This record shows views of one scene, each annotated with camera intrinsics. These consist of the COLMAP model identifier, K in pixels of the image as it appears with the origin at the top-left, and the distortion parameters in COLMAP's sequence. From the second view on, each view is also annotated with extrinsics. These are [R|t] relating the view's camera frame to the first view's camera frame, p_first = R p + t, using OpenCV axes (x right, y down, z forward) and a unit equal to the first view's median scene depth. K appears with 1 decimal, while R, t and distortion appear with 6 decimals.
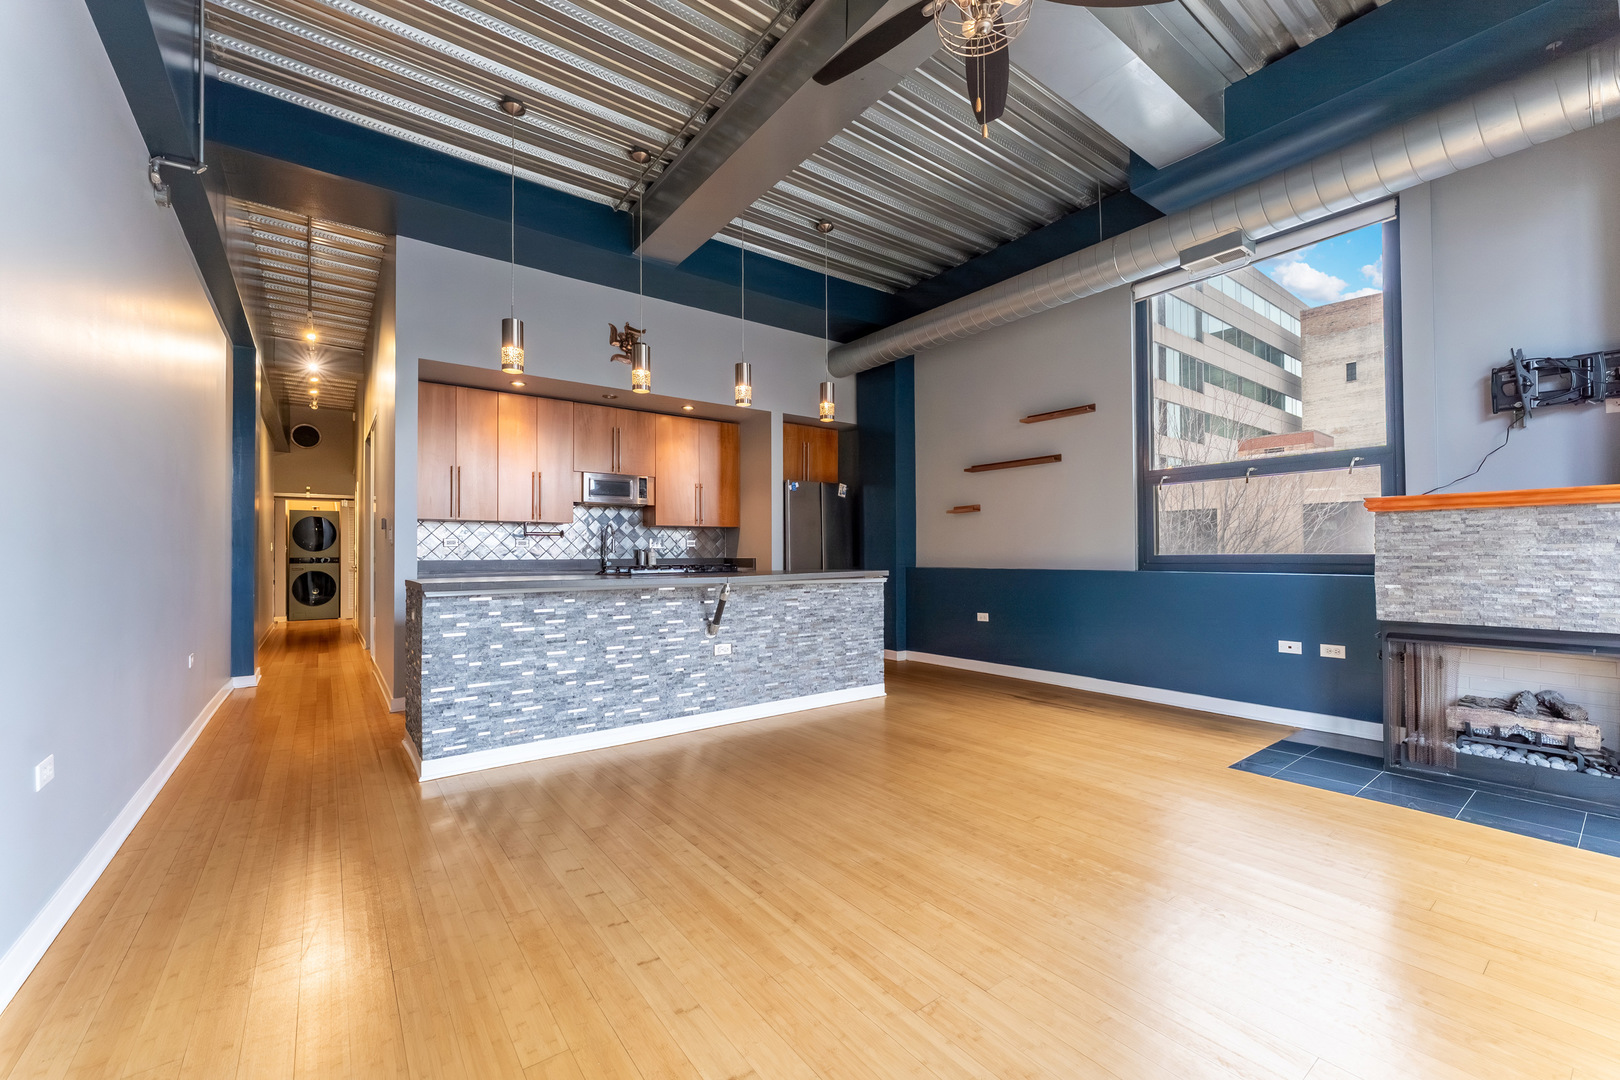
lens RADIAL K [[646.3, 0, 813.5], [0, 646.3, 543.5], [0, 0, 1]] dist [-0.000408, -0.000194]
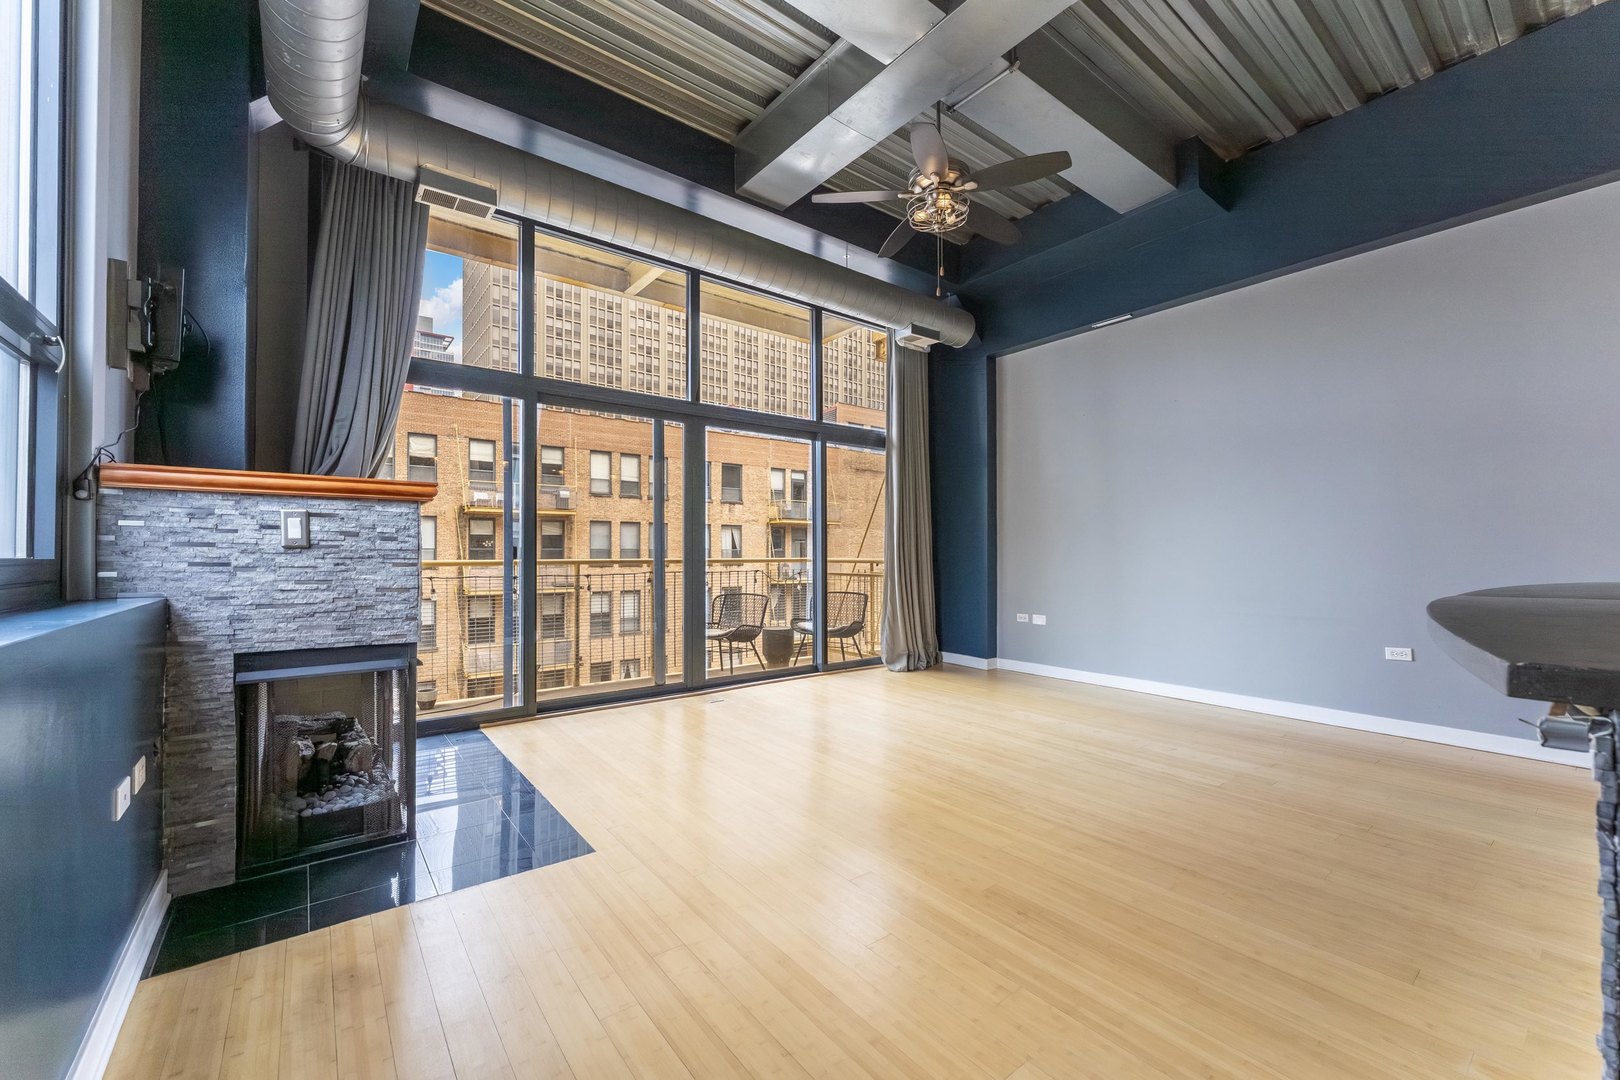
lens RADIAL K [[646.3, 0, 813.5], [0, 646.3, 543.5], [0, 0, 1]] dist [-0.000408, -0.000194]
pose [[-0.999772, 0.010133, -0.018806, 0.341848], [0.010741, 0.999413, -0.032540, 0.025026], [0.018466, -0.032735, -0.999293, 1.446985]]
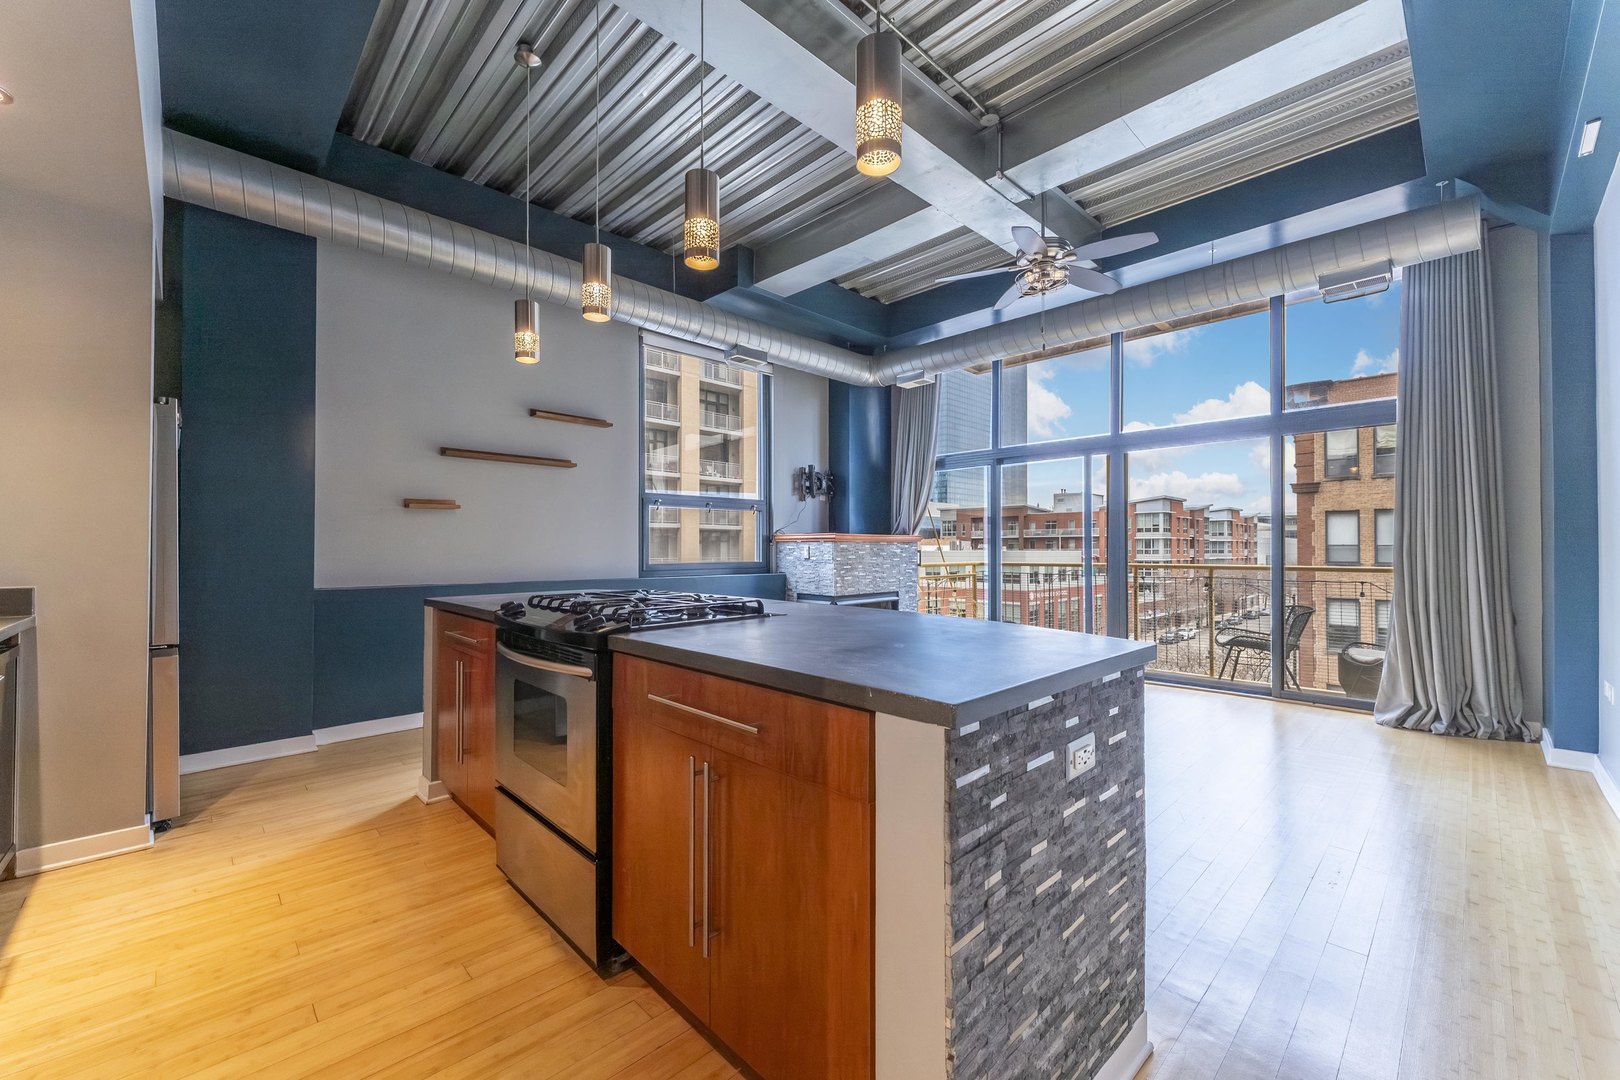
lens RADIAL K [[646.3, 0, 813.5], [0, 646.3, 543.5], [0, 0, 1]] dist [-0.000408, -0.000194]
pose [[-0.127467, 0.016862, 0.991699, -0.865941], [-0.014501, 0.999717, -0.018863, -0.002629], [-0.991737, -0.016785, -0.127186, 1.070497]]
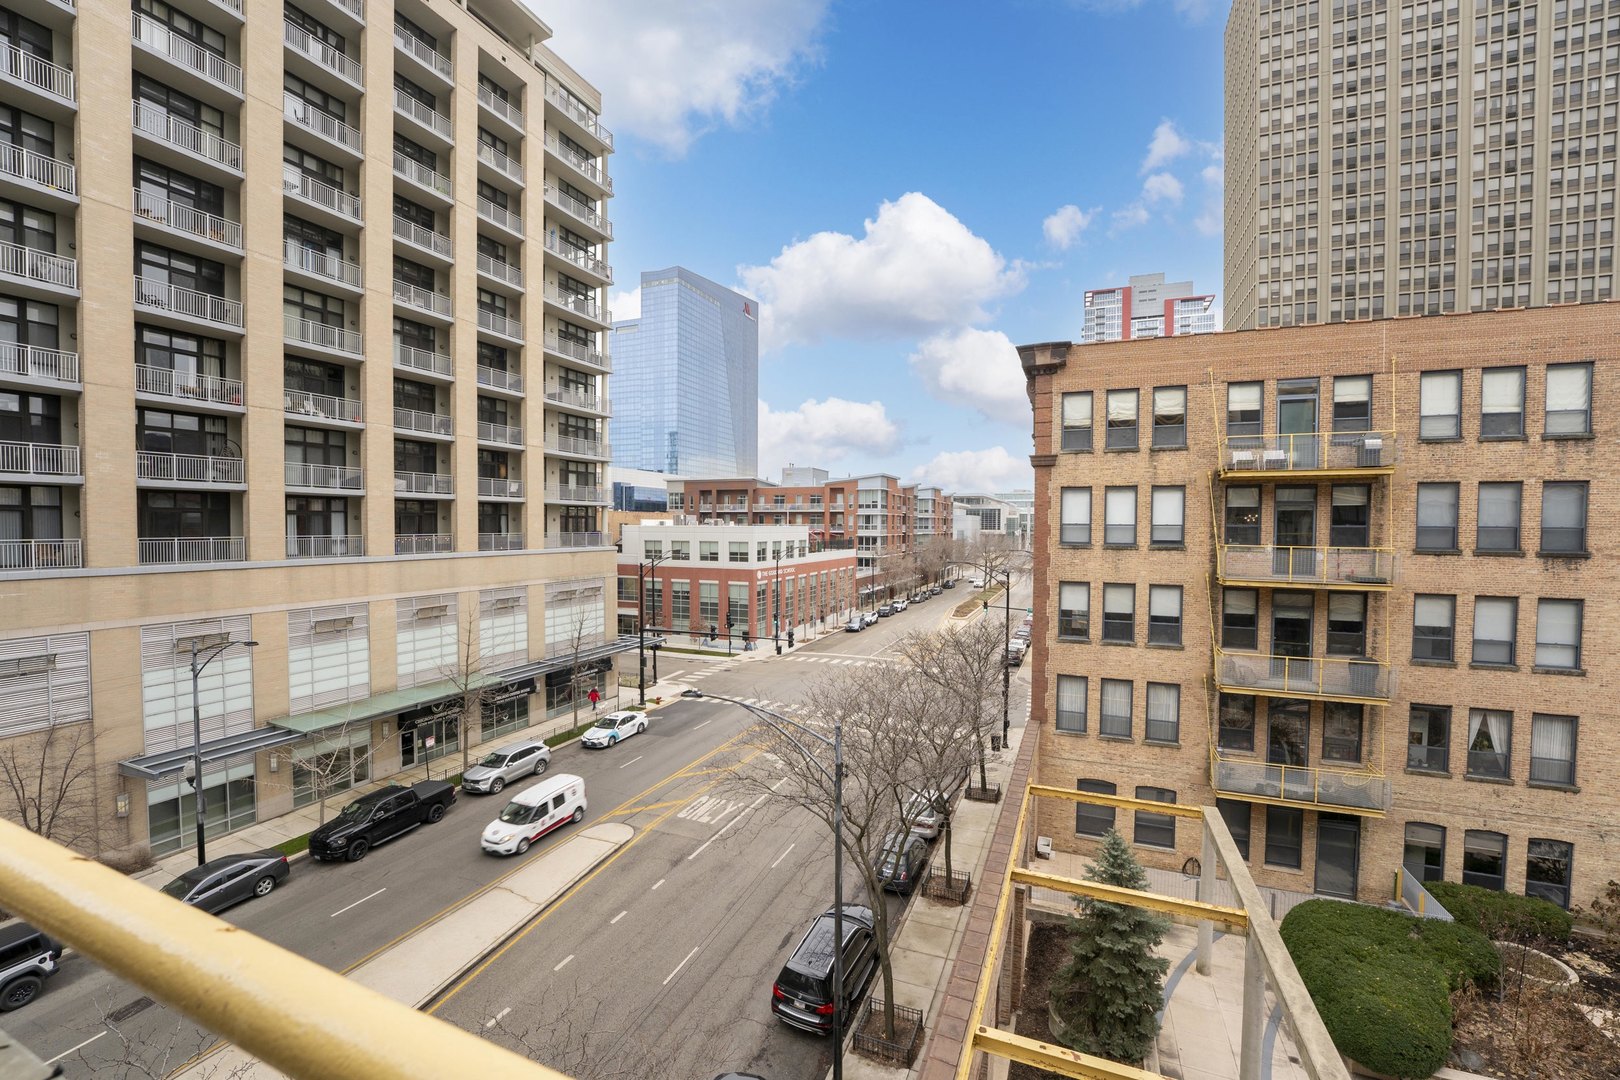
lens RADIAL K [[657.7, 0, 812.4], [0, 657.7, 545.2], [0, 0, 1]] dist [-0.033069, 0.005186]
pose [[-0.505305, -0.023470, 0.862622, 1.010062], [-0.016139, 0.999712, 0.017746, -0.063349], [-0.862790, -0.004955, -0.505538, 0.075398]]
